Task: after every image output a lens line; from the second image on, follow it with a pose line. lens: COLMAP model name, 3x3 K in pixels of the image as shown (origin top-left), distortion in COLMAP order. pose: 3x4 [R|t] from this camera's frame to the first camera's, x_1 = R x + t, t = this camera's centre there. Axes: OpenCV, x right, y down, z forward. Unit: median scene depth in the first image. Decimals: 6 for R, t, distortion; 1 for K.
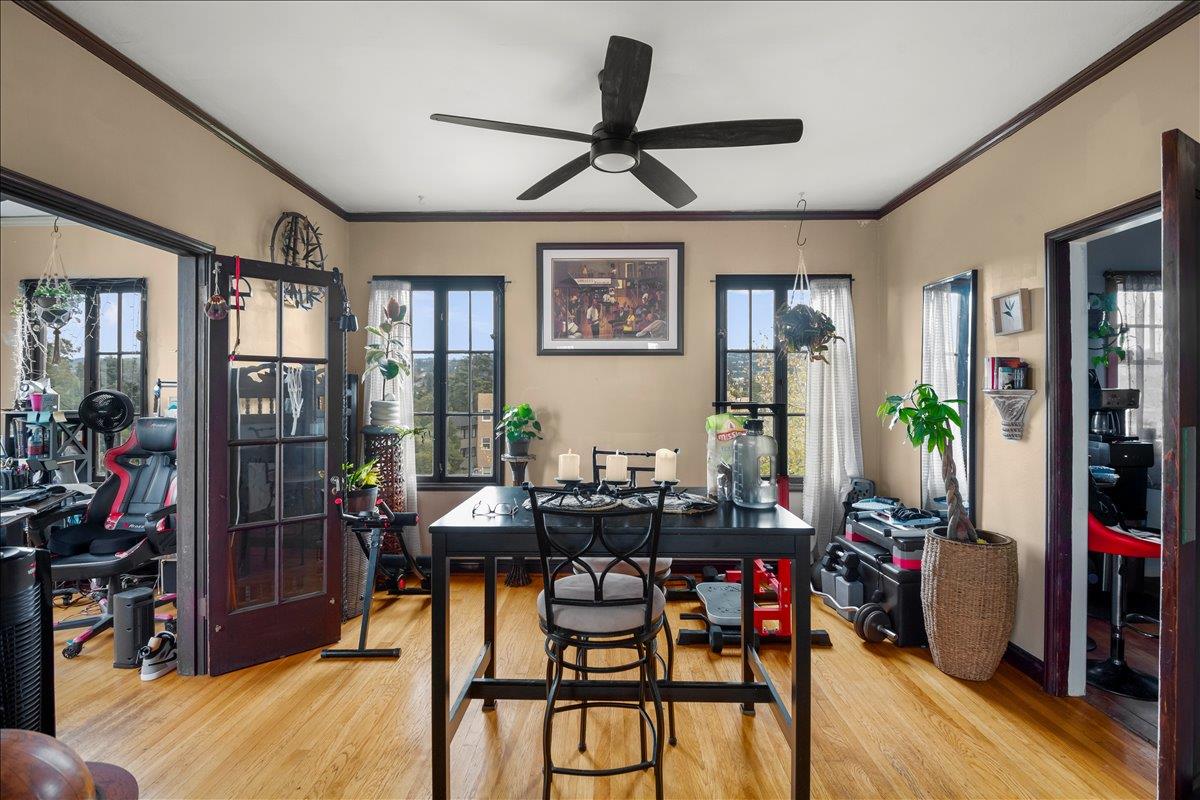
lens RADIAL K [[548.1, 0, 606.4], [0, 548.1, 397.5], [0, 0, 1]] dist [-0.004796, 0.000000]
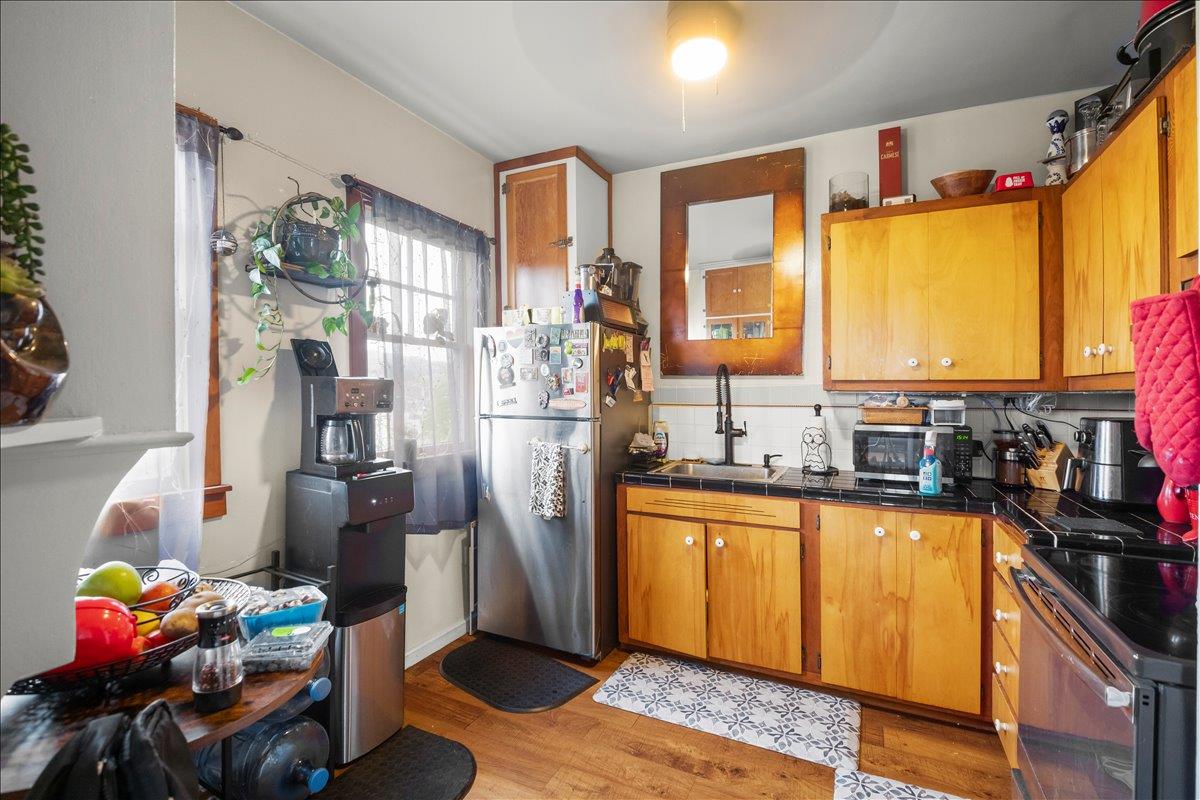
lens RADIAL K [[548.1, 0, 606.6], [0, 548.1, 397.1], [0, 0, 1]] dist [-0.004796, 0.000000]
pose [[0.444873, -0.015713, 0.895456, 0.428298], [0.013482, 0.999850, 0.010847, 0.000795], [-0.895492, 0.007247, 0.445018, 0.413166]]
